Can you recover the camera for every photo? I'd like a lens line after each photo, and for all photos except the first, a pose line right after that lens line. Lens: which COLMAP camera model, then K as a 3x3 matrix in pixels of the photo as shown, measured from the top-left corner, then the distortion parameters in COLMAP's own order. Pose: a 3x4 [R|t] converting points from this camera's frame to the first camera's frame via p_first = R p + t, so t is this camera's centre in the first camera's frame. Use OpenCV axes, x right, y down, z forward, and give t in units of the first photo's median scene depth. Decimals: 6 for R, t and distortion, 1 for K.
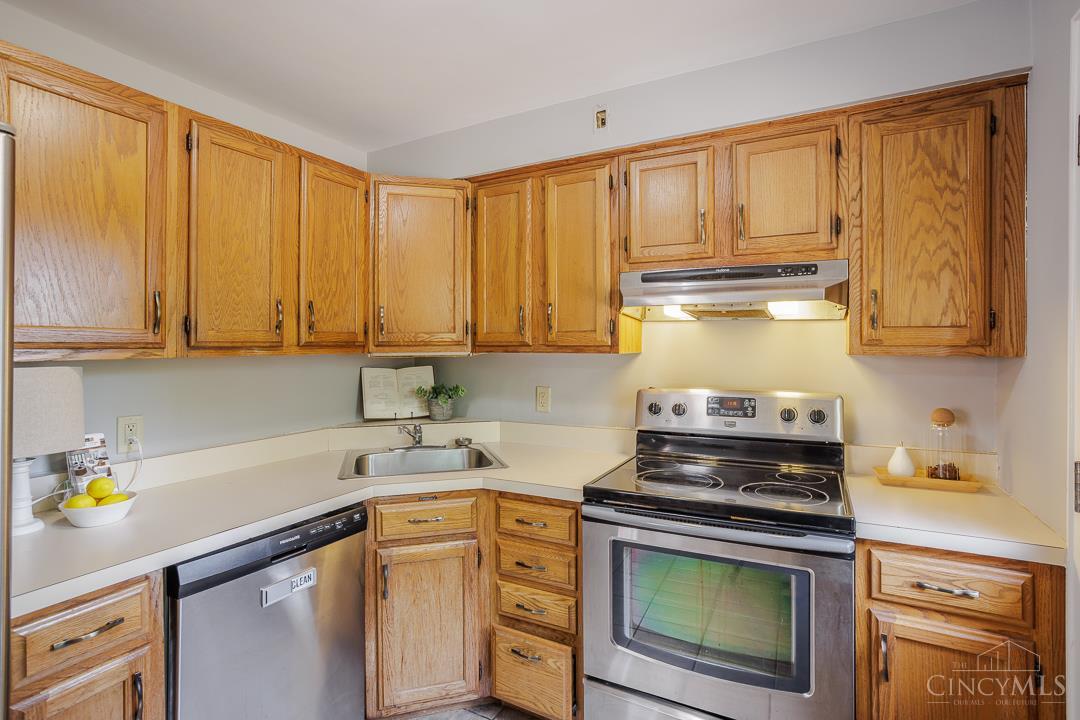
lens RADIAL K [[531.2, 0, 535.9], [0, 531.2, 352.8], [0, 0, 1]] dist [-0.055767, 0.033944]
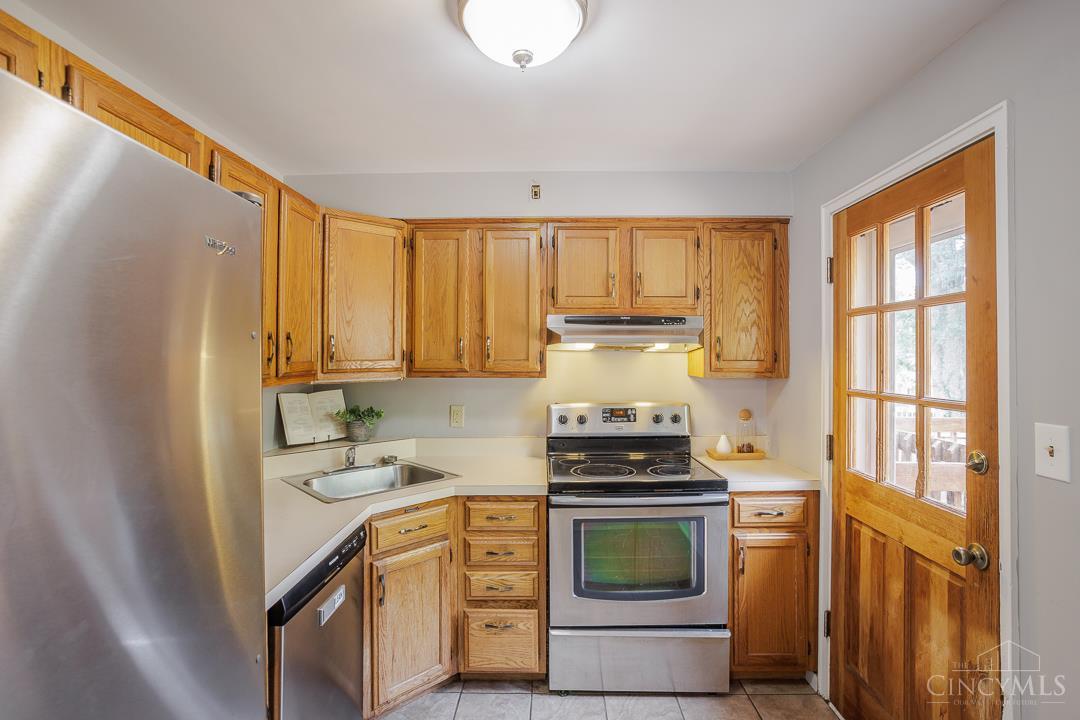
lens RADIAL K [[530.7, 0, 544.7], [0, 530.7, 362.3], [0, 0, 1]] dist [-0.049838, 0.033851]
pose [[0.877902, -0.005238, 0.478811, -0.496288], [0.004377, 0.999986, 0.002916, -0.043050], [-0.478820, -0.000464, 0.877913, -0.129187]]
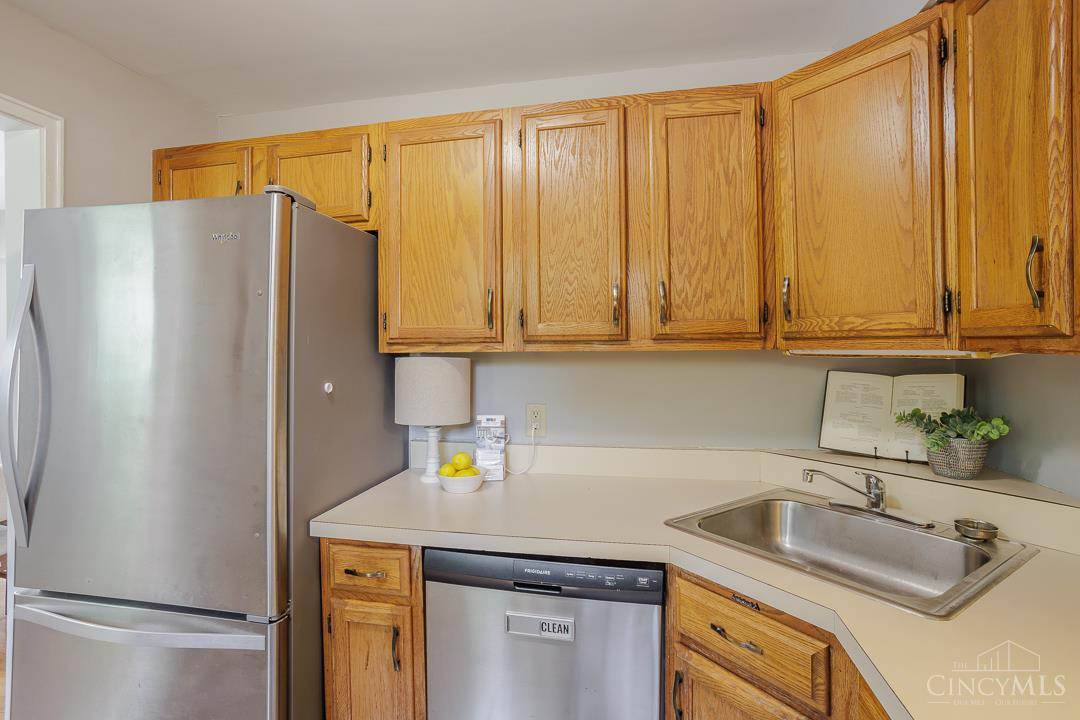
lens RADIAL K [[536.6, 0, 540.6], [0, 536.6, 341.2], [0, 0, 1]] dist [-0.059777, 0.036304]
pose [[0.295243, -0.000878, -0.955422, 0.281522], [-0.006534, 0.999974, -0.002938, -0.006990], [0.955400, 0.007110, 0.295230, 0.616925]]
